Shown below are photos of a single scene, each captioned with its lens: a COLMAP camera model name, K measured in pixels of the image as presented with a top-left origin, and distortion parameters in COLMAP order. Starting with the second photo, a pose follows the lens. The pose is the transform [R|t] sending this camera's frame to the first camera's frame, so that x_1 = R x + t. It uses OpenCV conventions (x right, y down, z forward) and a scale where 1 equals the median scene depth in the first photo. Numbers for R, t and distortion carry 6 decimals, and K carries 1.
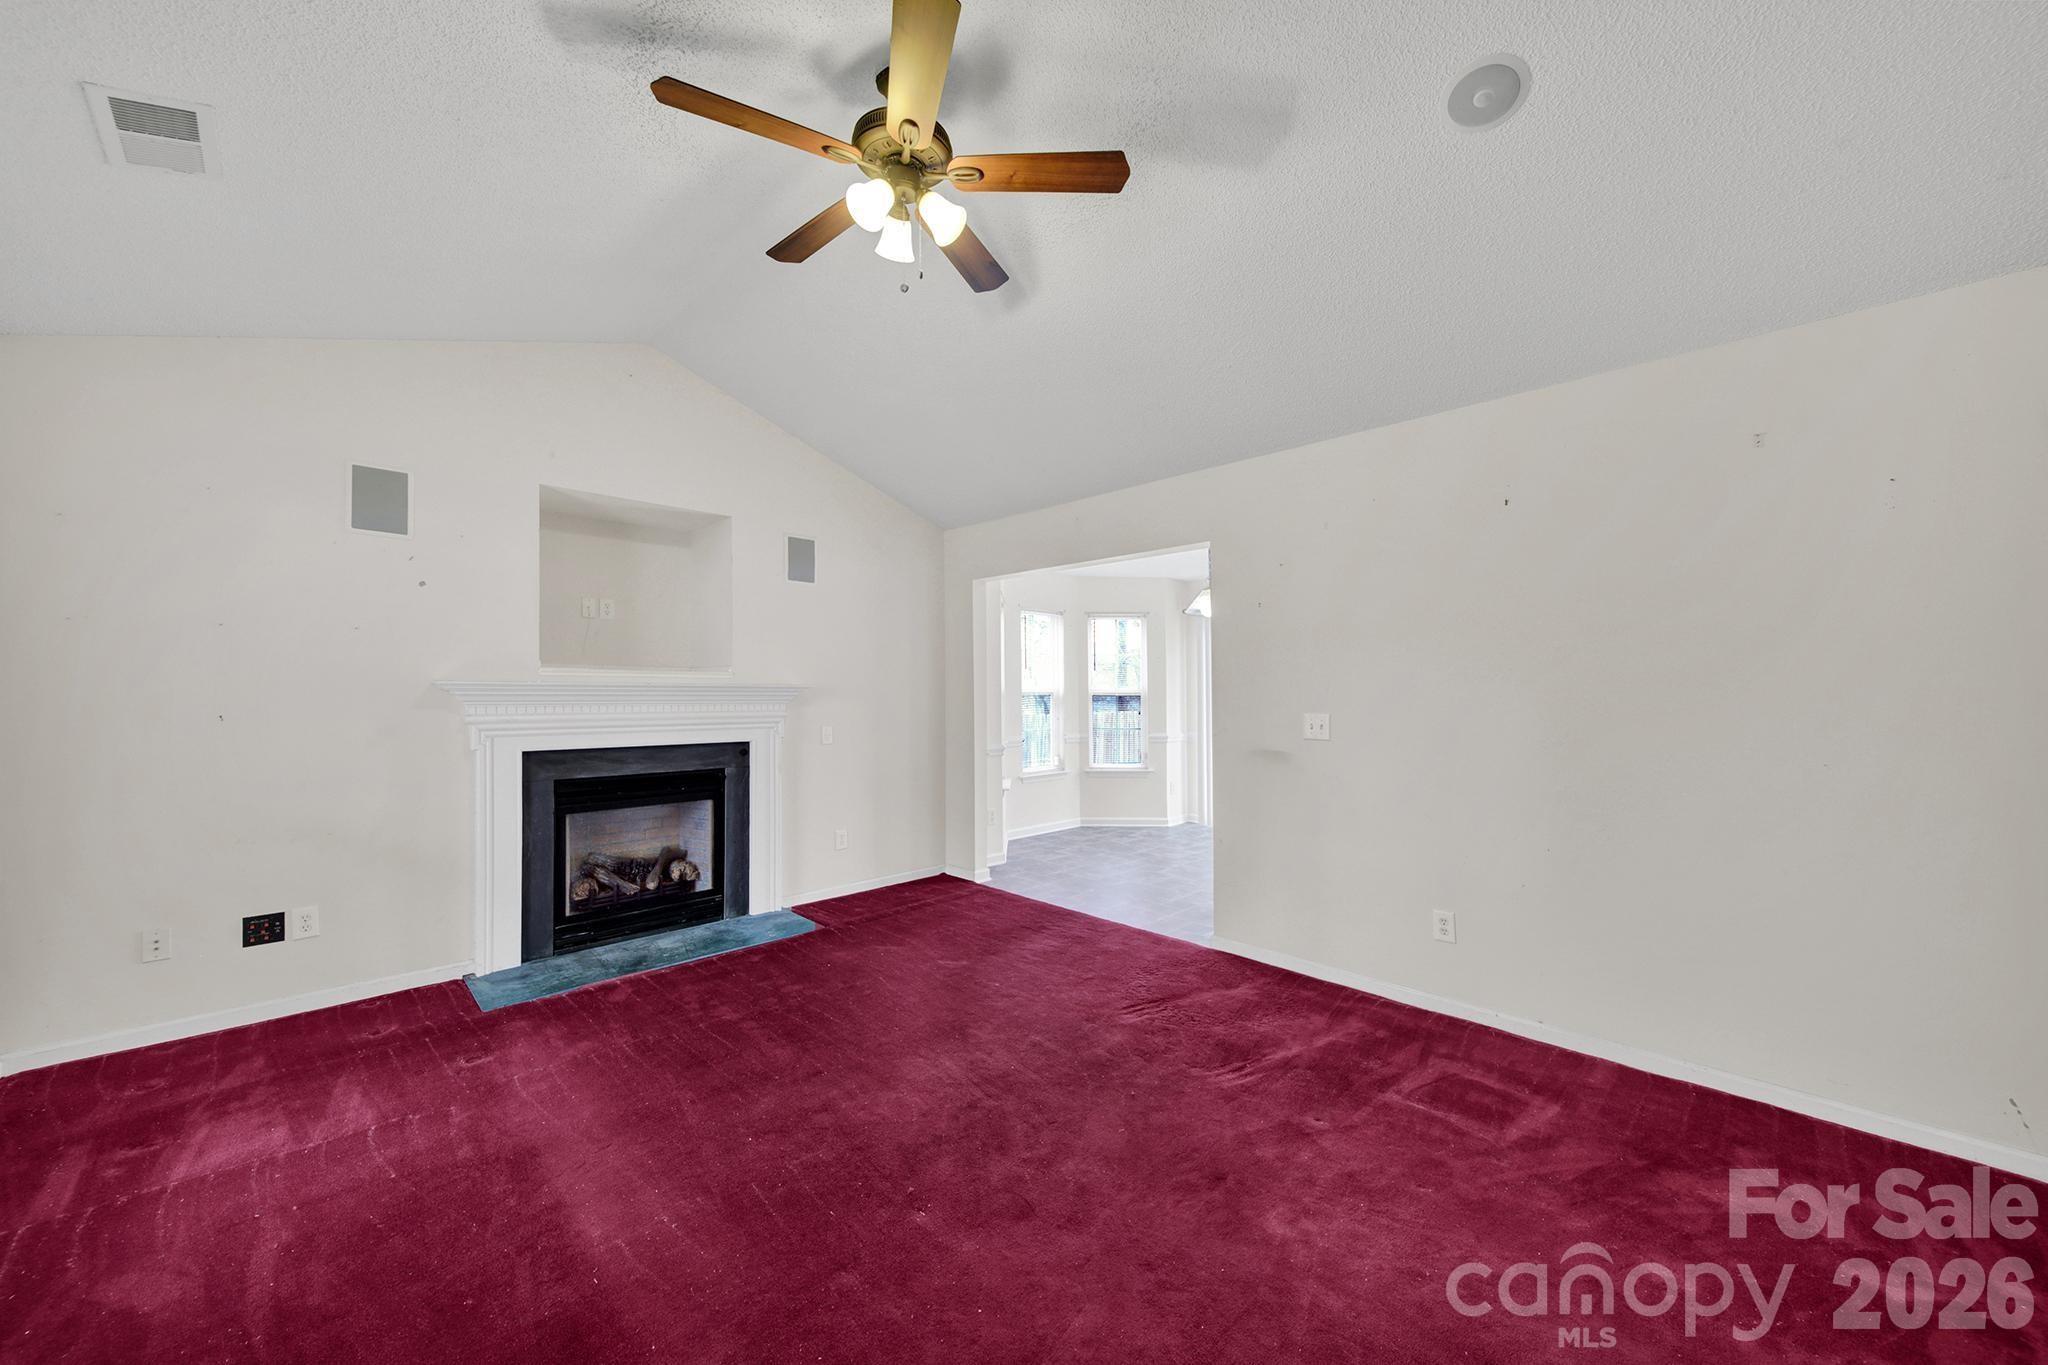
lens RADIAL K [[747.3, 0, 1022.8], [0, 747.3, 686.0], [0, 0, 1]] dist [0.000636, -0.000095]
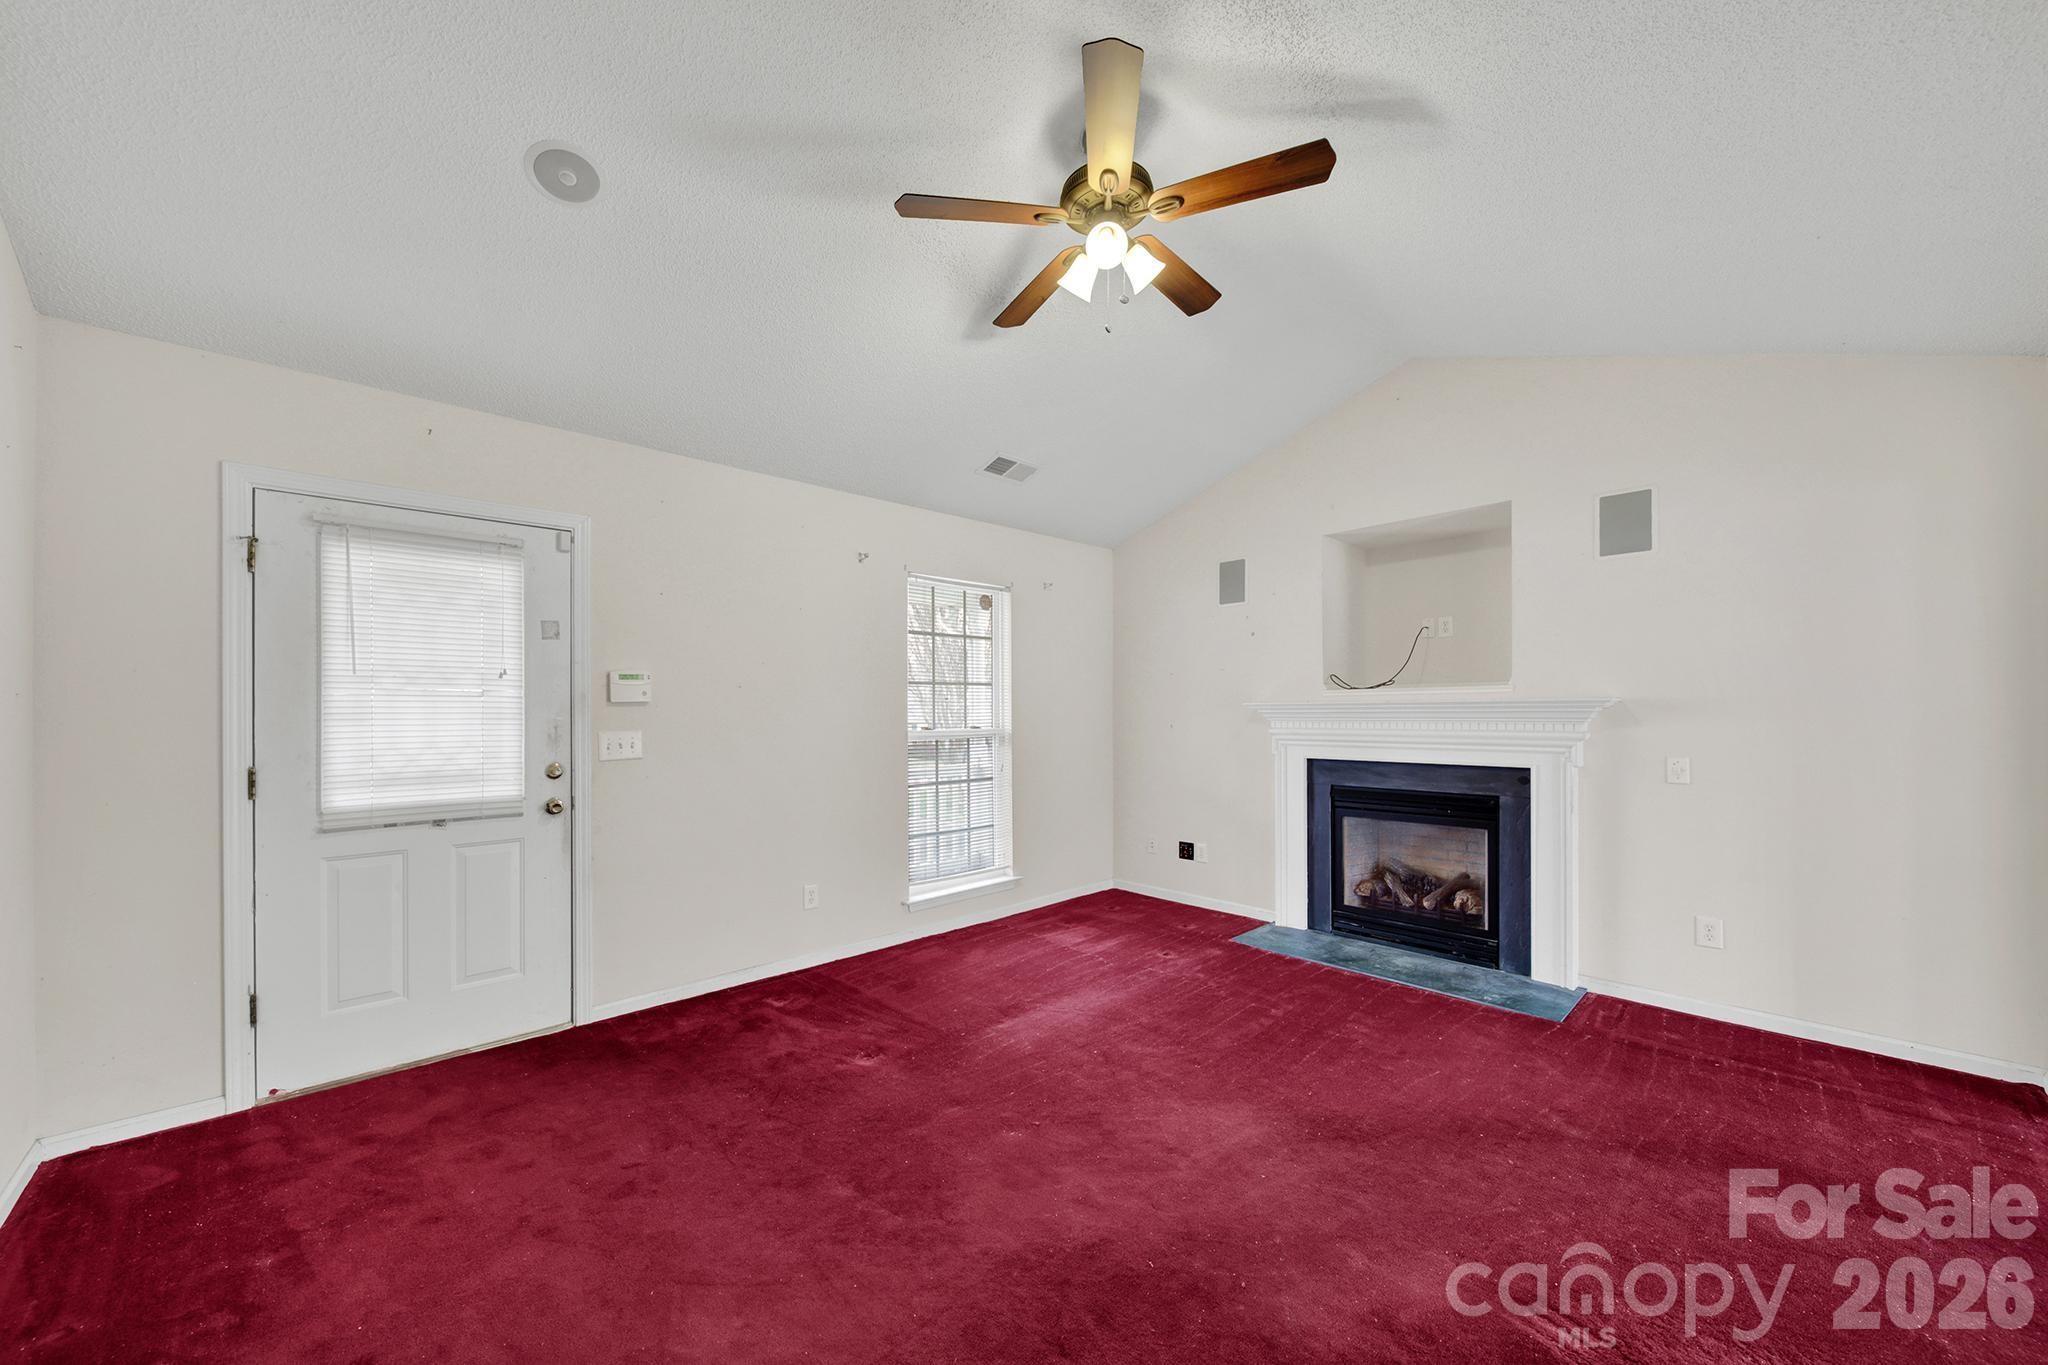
lens RADIAL K [[747.3, 0, 1013.1], [0, 747.3, 718.3], [0, 0, 1]] dist [0.000636, -0.000095]
pose [[-0.045340, 0.003461, -0.998966, 0.569086], [0.016006, 0.999868, 0.002738, 0.010158], [0.998843, -0.015865, -0.045389, 0.555487]]
